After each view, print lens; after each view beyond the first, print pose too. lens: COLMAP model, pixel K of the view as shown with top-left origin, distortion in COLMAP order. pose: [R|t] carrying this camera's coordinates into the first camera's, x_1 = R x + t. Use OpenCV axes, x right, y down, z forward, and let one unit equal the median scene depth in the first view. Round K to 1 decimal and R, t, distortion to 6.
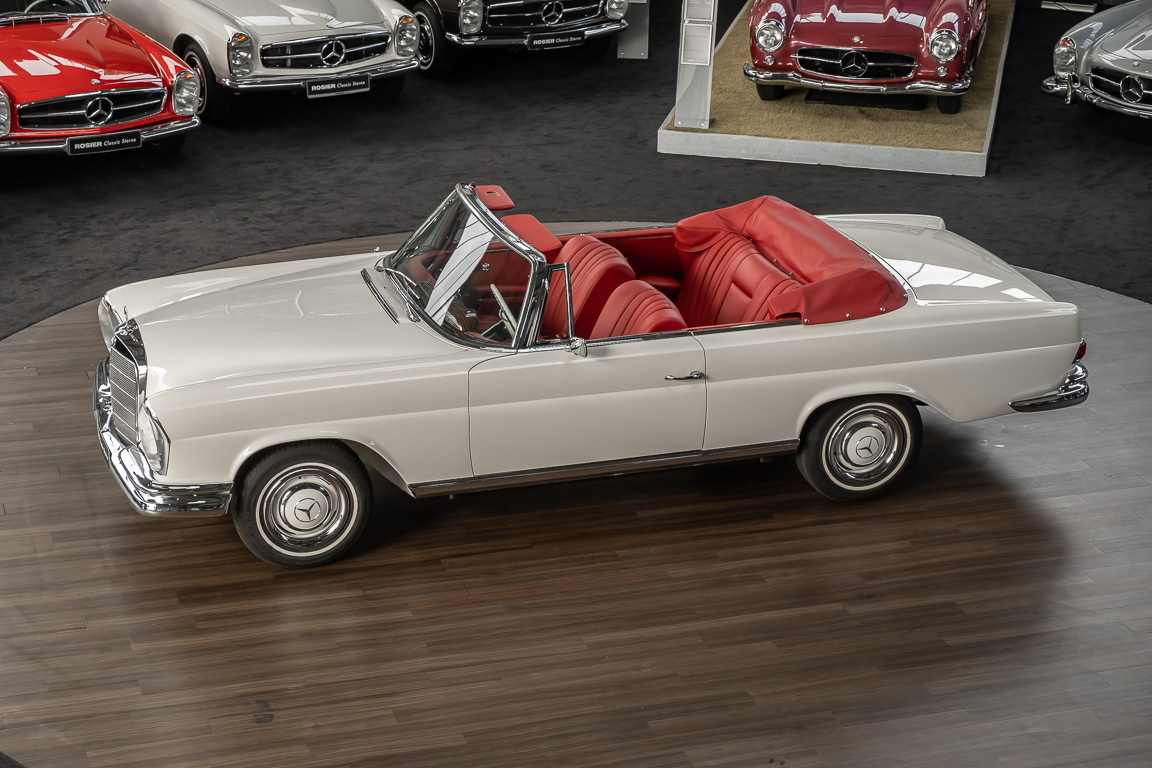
lens RADIAL K [[2249.8, 0, 571.0], [0, 2249.8, 385.3], [0, 0, 1]] dist [0.027994, 0.075397]
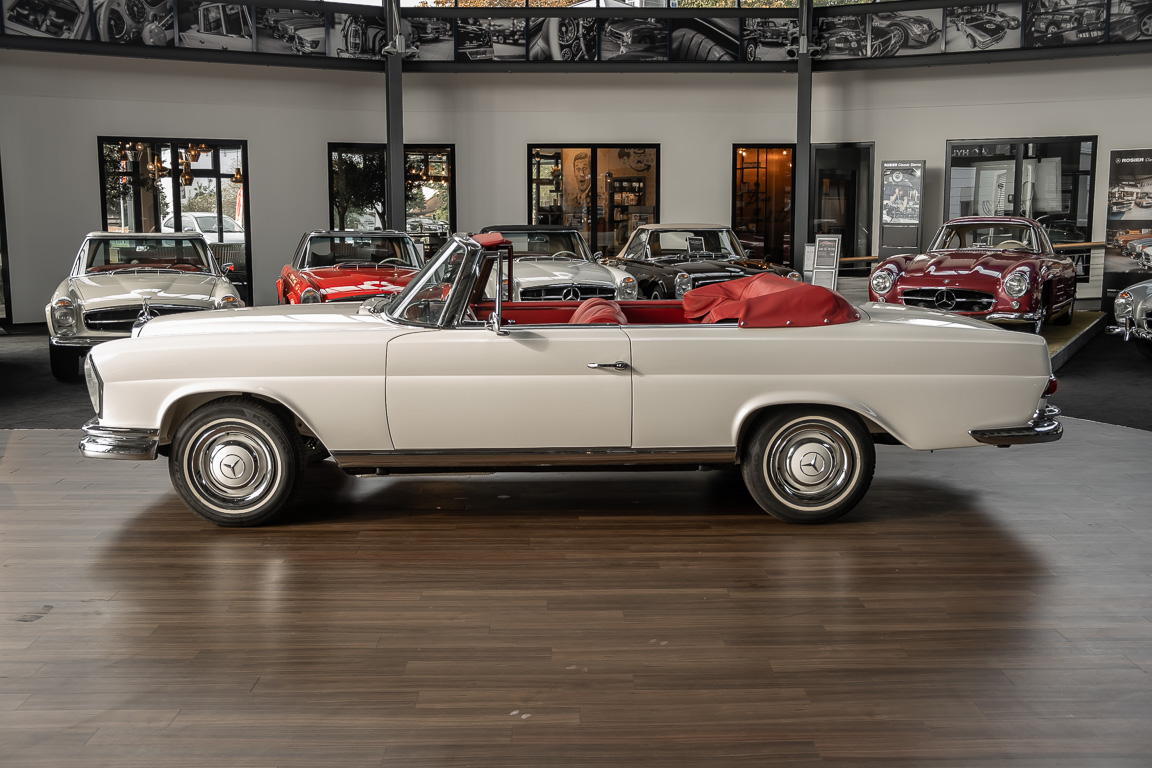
lens RADIAL K [[1178.1, 0, 576.0], [0, 1178.1, 384.0], [0, 0, 1]] dist [-0.023681, 0.011603]
pose [[0.958419, 0.022349, -0.284487, 0.164994], [-0.088234, 0.971286, -0.220950, 0.107571], [0.271380, 0.236864, 0.932871, 0.448878]]
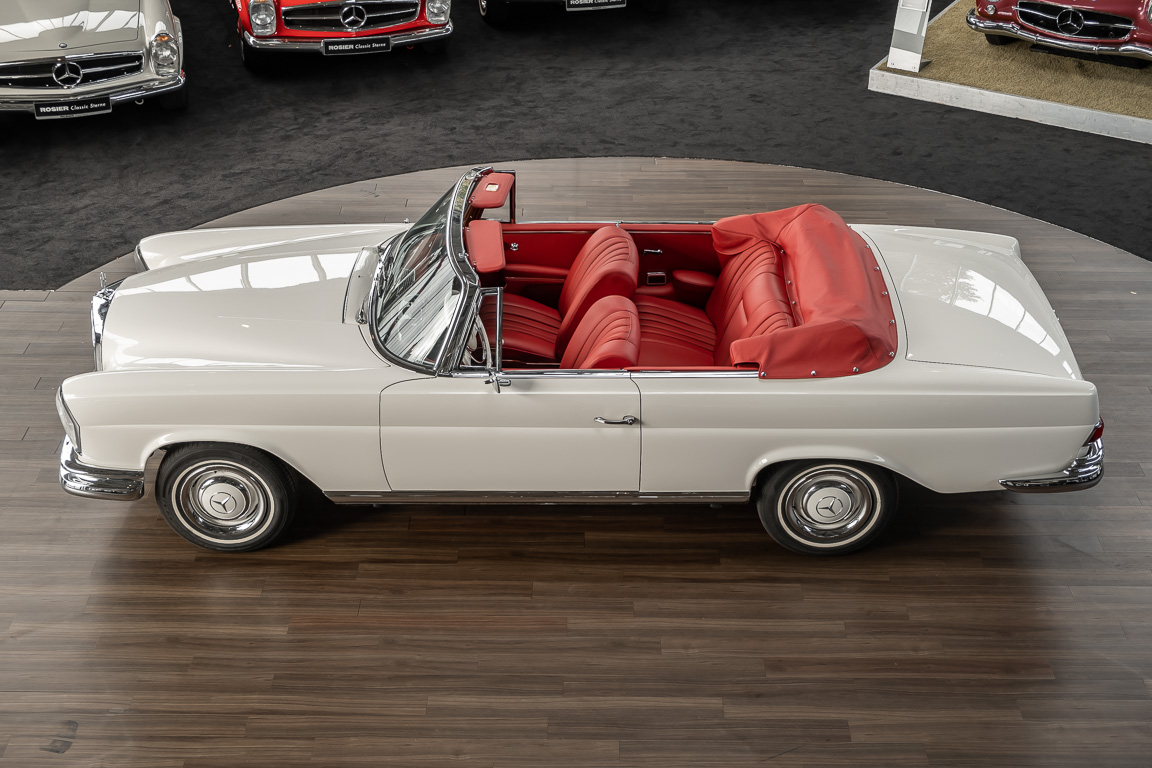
lens RADIAL K [[1587.1, 0, 576.0], [0, 1587.1, 384.0], [0, 0, 1]] dist [-0.000015, 0.015954]
pose [[0.951659, 0.144665, -0.270956, 0.187622], [-0.101174, 0.980551, 0.168175, -0.113733], [0.290015, -0.132632, 0.947787, 0.325706]]
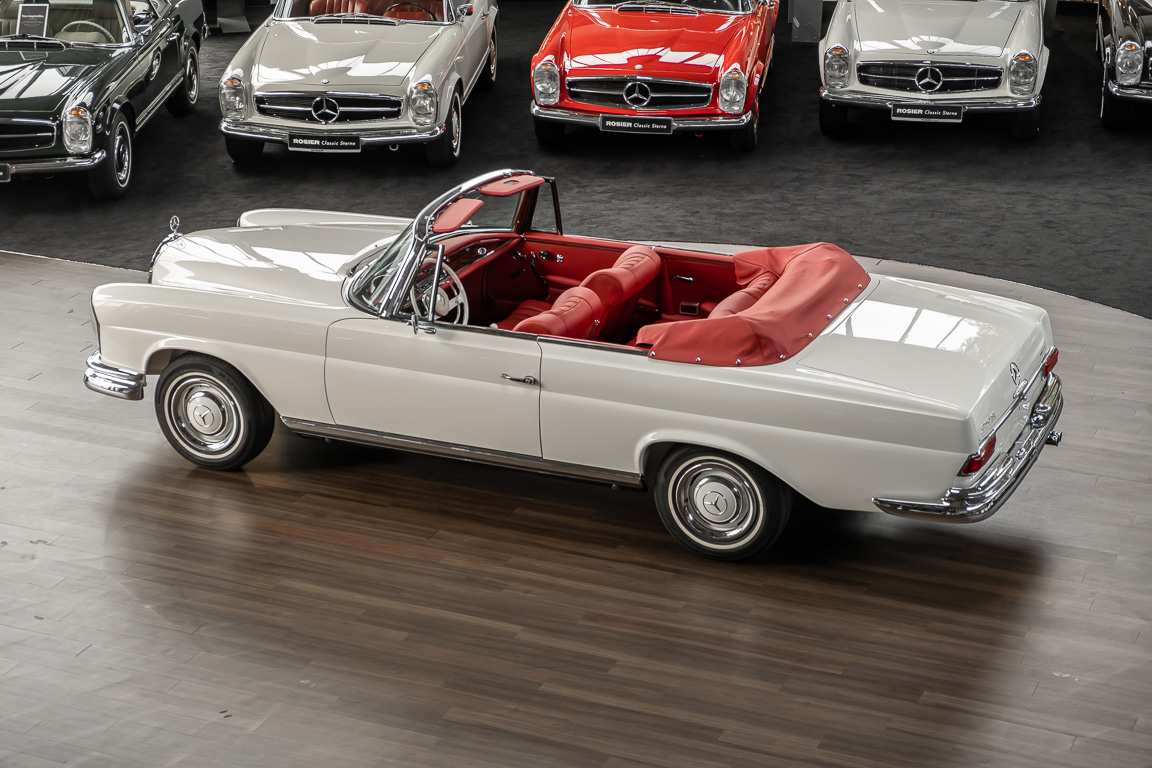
lens RADIAL K [[2249.8, 0, 571.0], [0, 2249.8, 385.3], [0, 0, 1]] dist [0.027994, 0.075397]
pose [[0.753279, 0.216240, -0.621136, 0.615173], [-0.227905, 0.971714, 0.061899, -0.060814], [0.616952, 0.094932, 0.781254, 0.200831]]
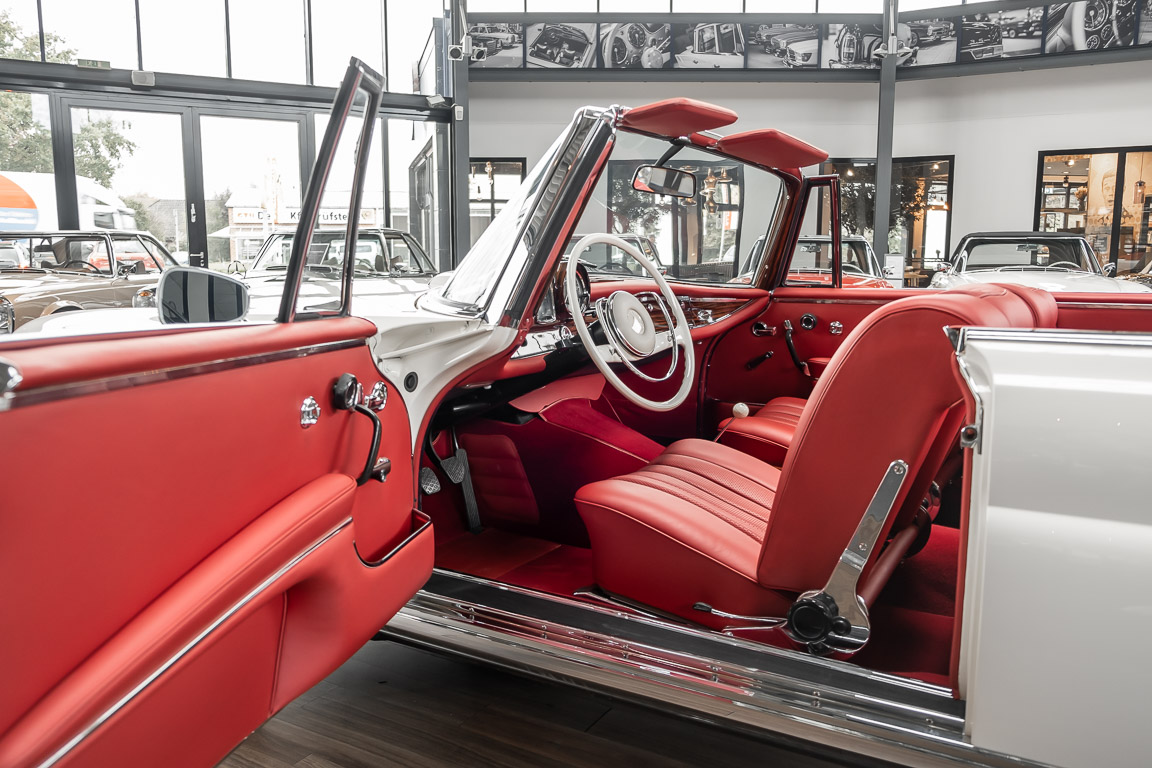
lens RADIAL K [[881.9, 0, 576.0], [0, 881.9, 384.0], [0, 0, 1]] dist [-0.054889, 0.029129]
pose [[0.663211, 0.090276, -0.742968, 0.088715], [-0.265522, 0.956507, -0.120796, 0.008038], [0.699749, 0.277388, 0.658337, 0.794864]]
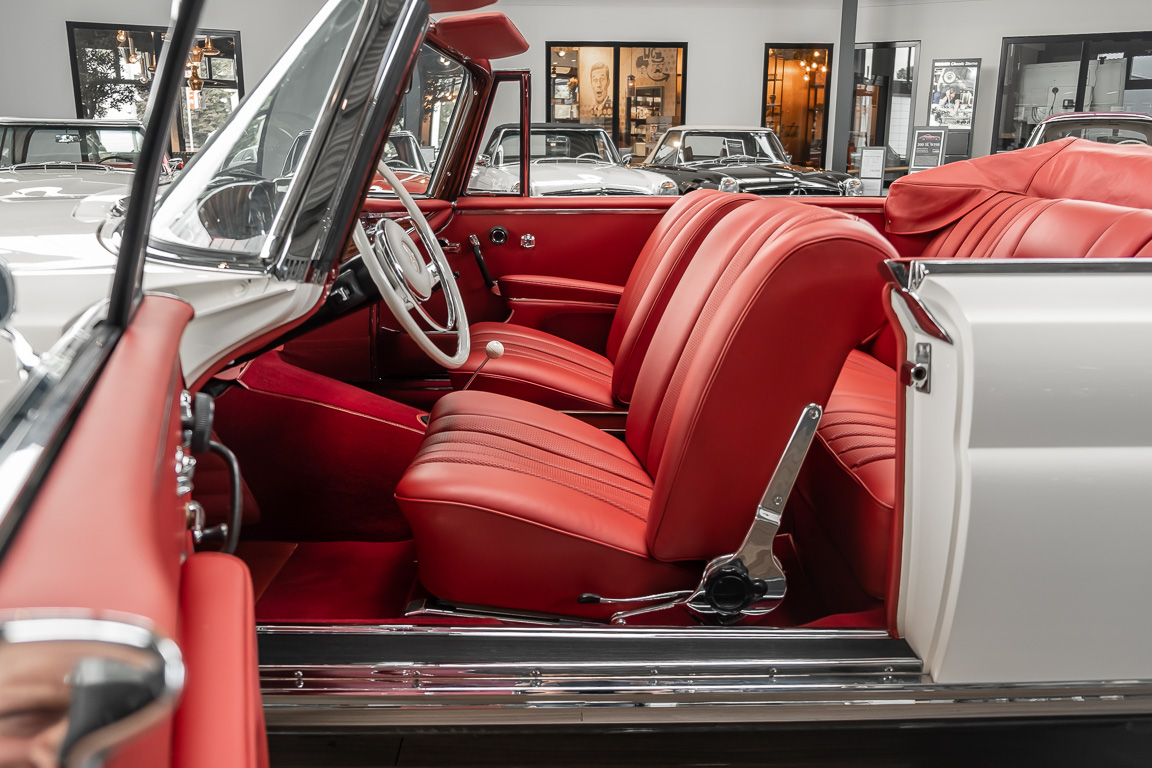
lens RADIAL K [[918.4, 0, 576.0], [0, 918.4, 384.0], [0, 0, 1]] dist [-0.016608, -0.002570]
pose [[0.957031, 0.060677, -0.283566, 0.039296], [-0.096000, 0.989018, -0.112370, 0.005516], [0.273633, 0.134764, 0.952346, 0.789040]]
